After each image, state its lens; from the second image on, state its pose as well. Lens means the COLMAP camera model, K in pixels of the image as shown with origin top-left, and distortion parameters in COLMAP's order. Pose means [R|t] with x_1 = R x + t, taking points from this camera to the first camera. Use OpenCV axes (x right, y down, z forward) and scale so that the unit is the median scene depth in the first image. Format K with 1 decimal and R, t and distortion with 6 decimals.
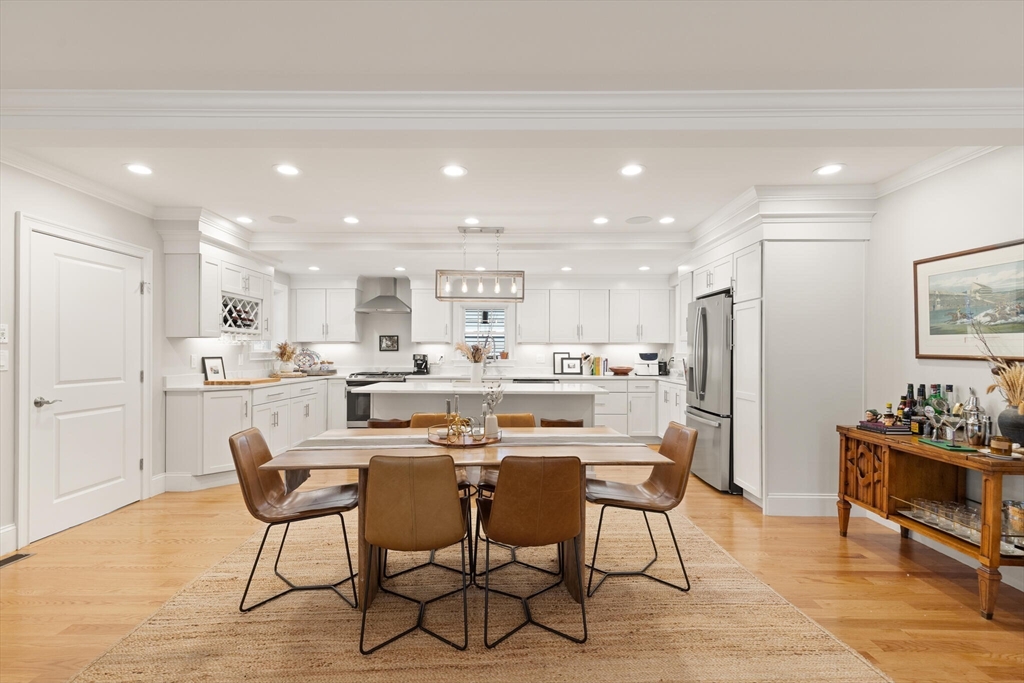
lens RADIAL K [[470.9, 0, 504.1], [0, 470.9, 349.5], [0, 0, 1]] dist [0.012038, -0.001338]
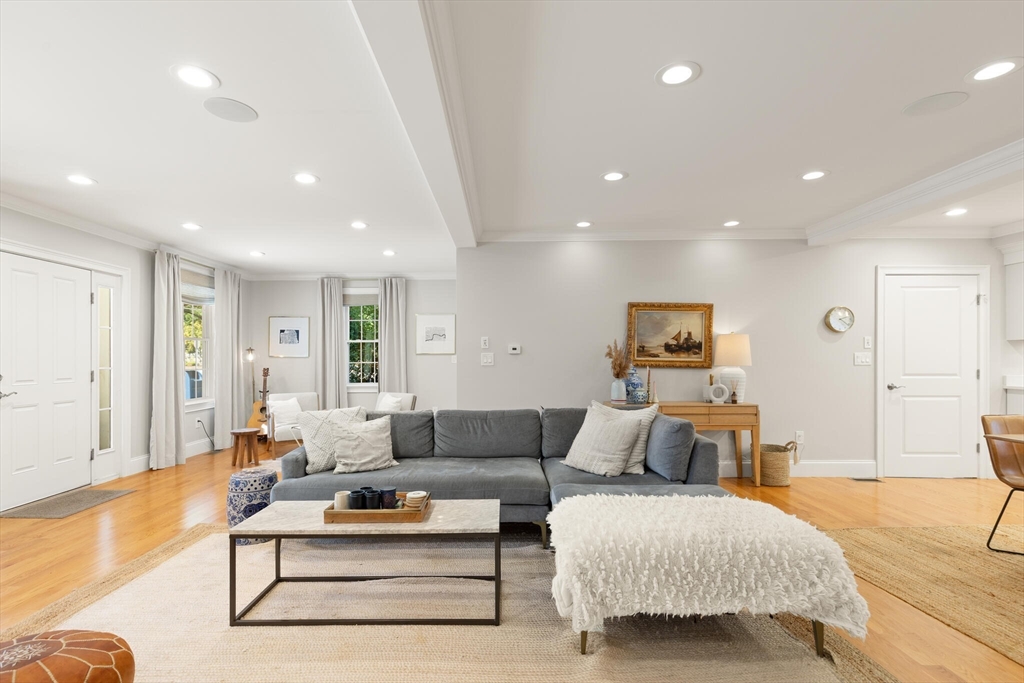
lens RADIAL K [[470.9, 0, 493.9], [0, 470.9, 357.7], [0, 0, 1]] dist [0.012038, -0.001338]
pose [[-0.010715, 0.000154, -0.999943, 0.347206], [0.002113, 0.999998, 0.000131, 0.009857], [0.999940, -0.002111, -0.010715, -0.157810]]
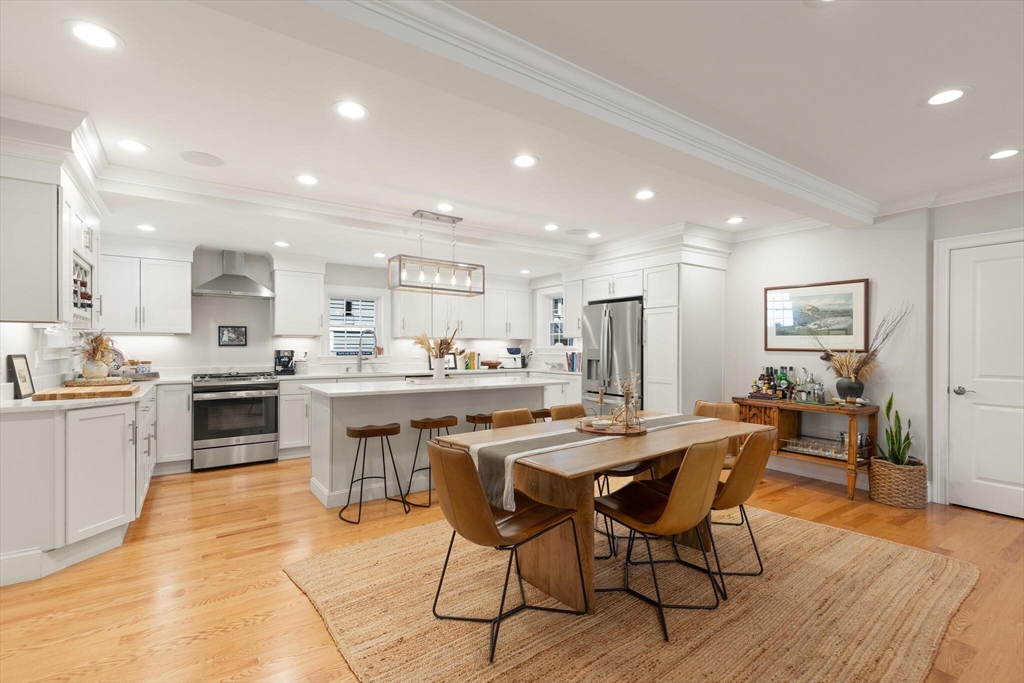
lens RADIAL K [[470.9, 0, 510.7], [0, 470.9, 344.0], [0, 0, 1]] dist [0.012038, -0.001338]
pose [[0.816863, 0.003468, 0.576821, -0.457411], [-0.001729, 0.999992, -0.003564, 0.002859], [-0.576829, 0.001914, 0.816863, 0.141769]]
